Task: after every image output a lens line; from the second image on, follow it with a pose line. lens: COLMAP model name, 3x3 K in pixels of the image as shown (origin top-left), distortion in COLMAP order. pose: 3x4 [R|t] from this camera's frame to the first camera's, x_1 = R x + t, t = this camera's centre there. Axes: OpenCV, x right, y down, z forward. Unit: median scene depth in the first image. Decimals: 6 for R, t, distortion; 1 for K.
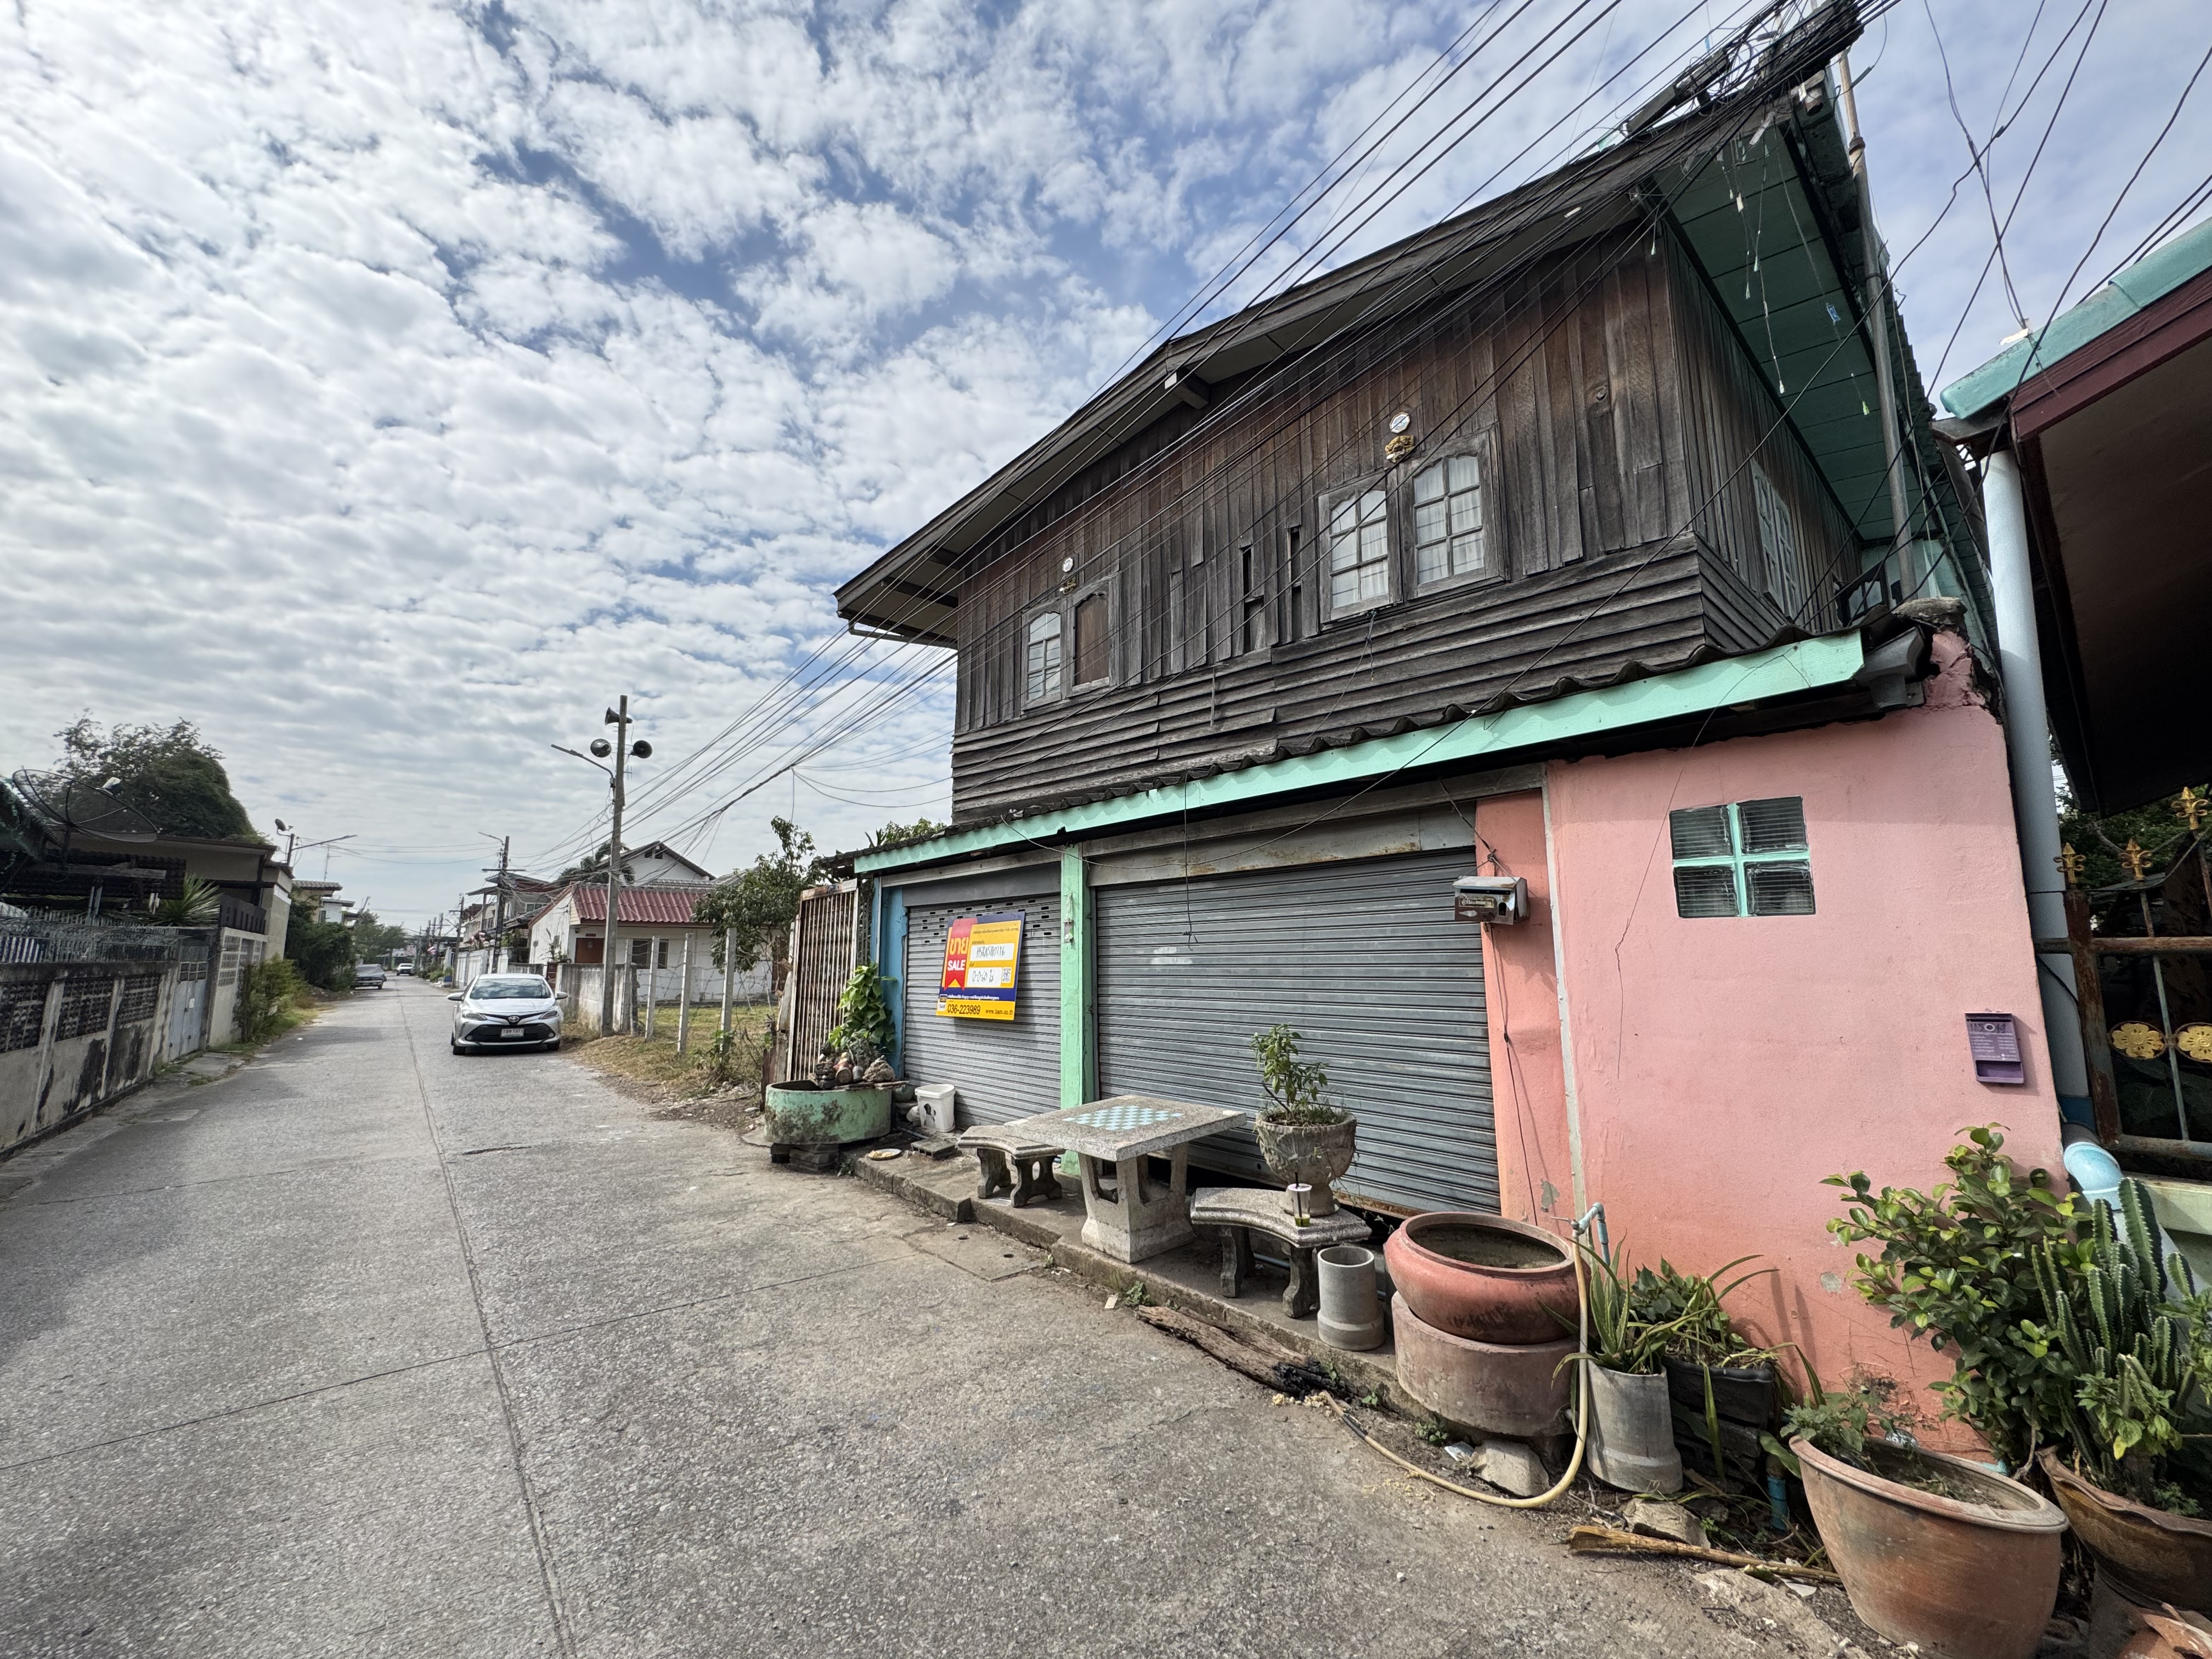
lens RADIAL K [[882.9, 0, 1106.0], [0, 882.9, 829.5], [0, 0, 1]] dist [-0.002635, 0.000202]
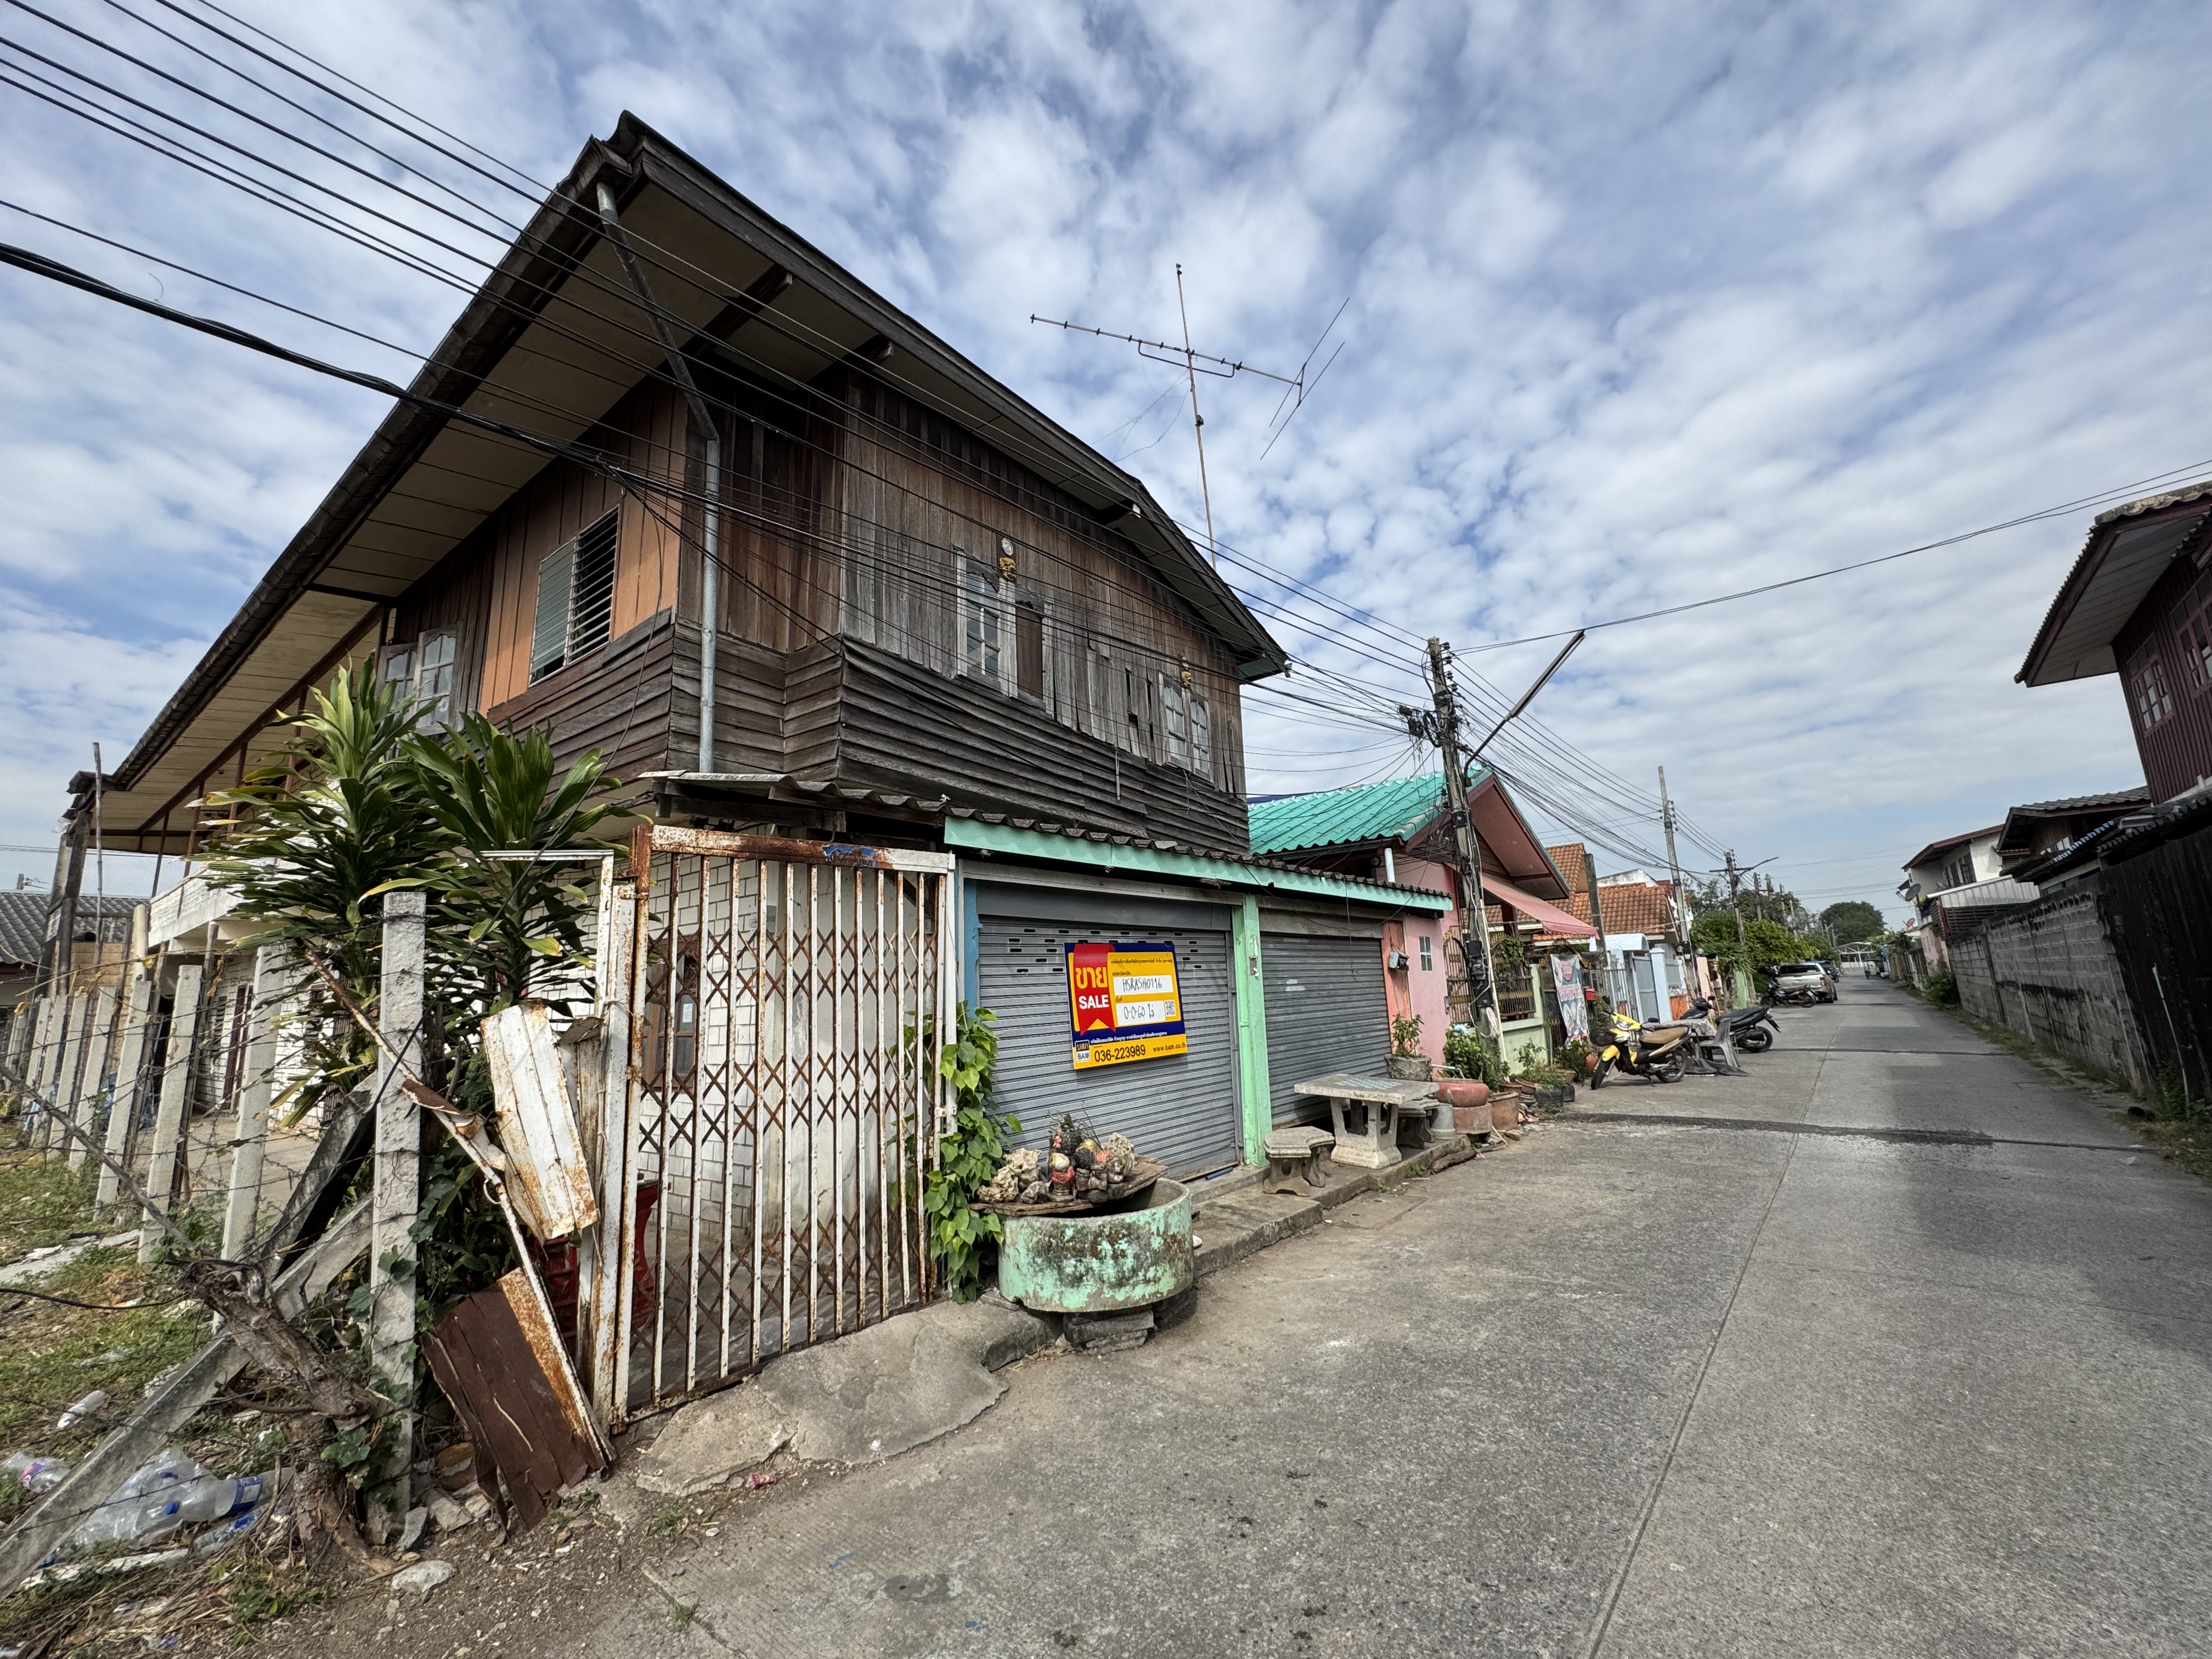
lens RADIAL K [[882.9, 0, 1106.0], [0, 882.9, 829.5], [0, 0, 1]] dist [-0.002635, 0.000202]
pose [[-0.191612, 0.190732, 0.962759, -1.161517], [-0.107000, 0.971029, -0.213666, 0.206022], [-0.975621, -0.143956, -0.165653, 1.367386]]
